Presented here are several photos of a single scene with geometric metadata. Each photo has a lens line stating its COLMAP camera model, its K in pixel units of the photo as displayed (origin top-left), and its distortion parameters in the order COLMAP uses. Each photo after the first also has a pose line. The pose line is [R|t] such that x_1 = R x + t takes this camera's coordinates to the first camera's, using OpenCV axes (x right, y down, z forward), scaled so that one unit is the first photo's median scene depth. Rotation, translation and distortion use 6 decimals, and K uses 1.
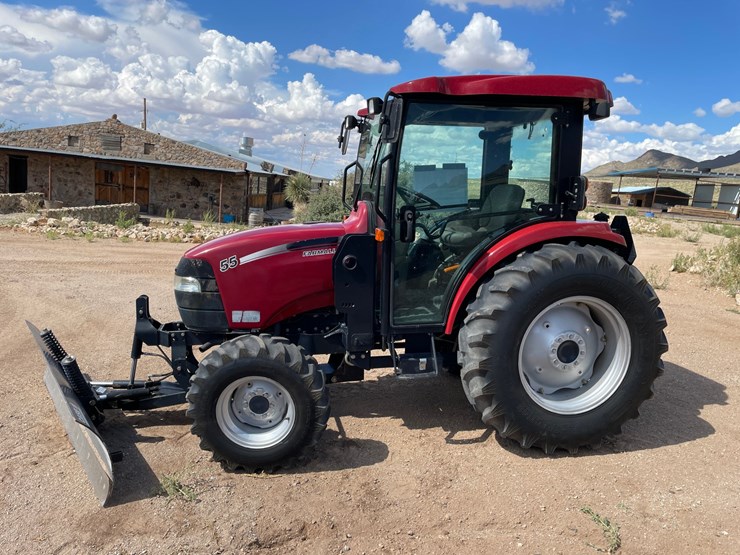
lens RADIAL K [[559.1, 0, 381.1], [0, 559.1, 278.2], [0, 0, 1]] dist [0.093777, -0.125398]
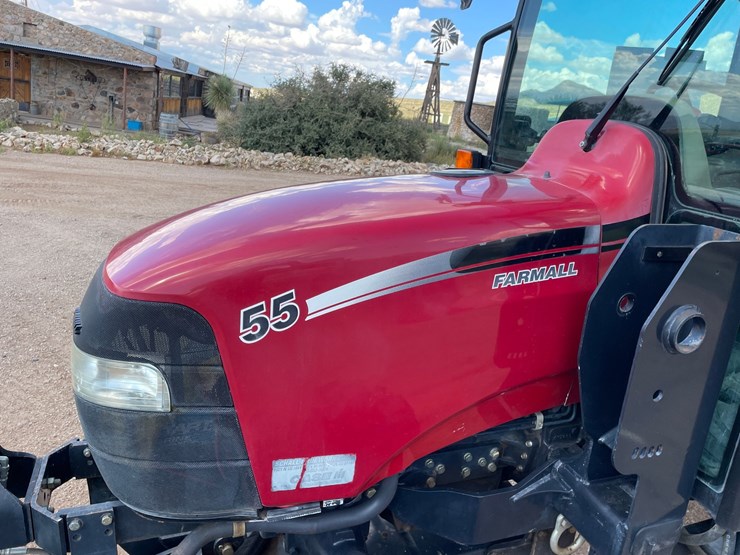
lens RADIAL K [[559.1, 0, 380.1], [0, 559.1, 279.5], [0, 0, 1]] dist [0.093777, -0.125398]
pose [[0.988256, 0.019777, 0.151523, -0.071051], [-0.041059, 0.989491, 0.138641, -0.024327], [-0.147189, -0.143234, 0.978682, 0.193989]]
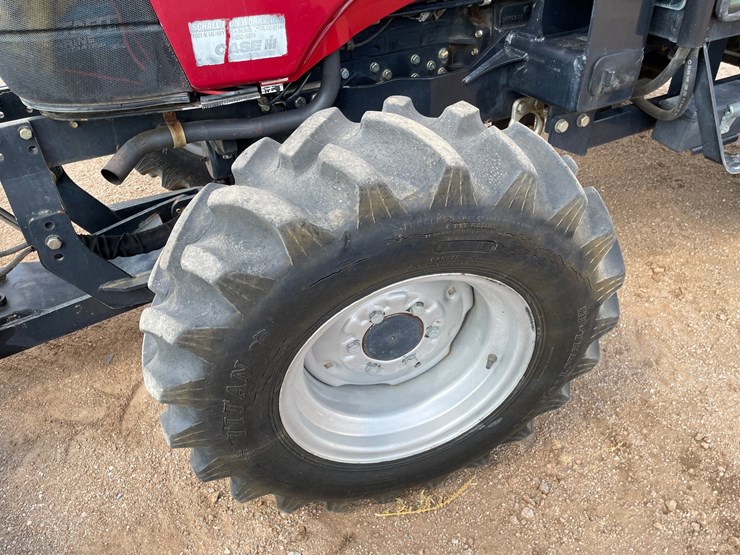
lens RADIAL K [[559.1, 0, 369.6], [0, 559.1, 270.4], [0, 0, 1]] dist [0.093777, -0.125398]
pose [[0.964492, -0.194047, 0.179165, -0.070264], [0.095544, 0.888779, 0.448267, 0.013824], [-0.246223, -0.415232, 0.875760, 0.191205]]
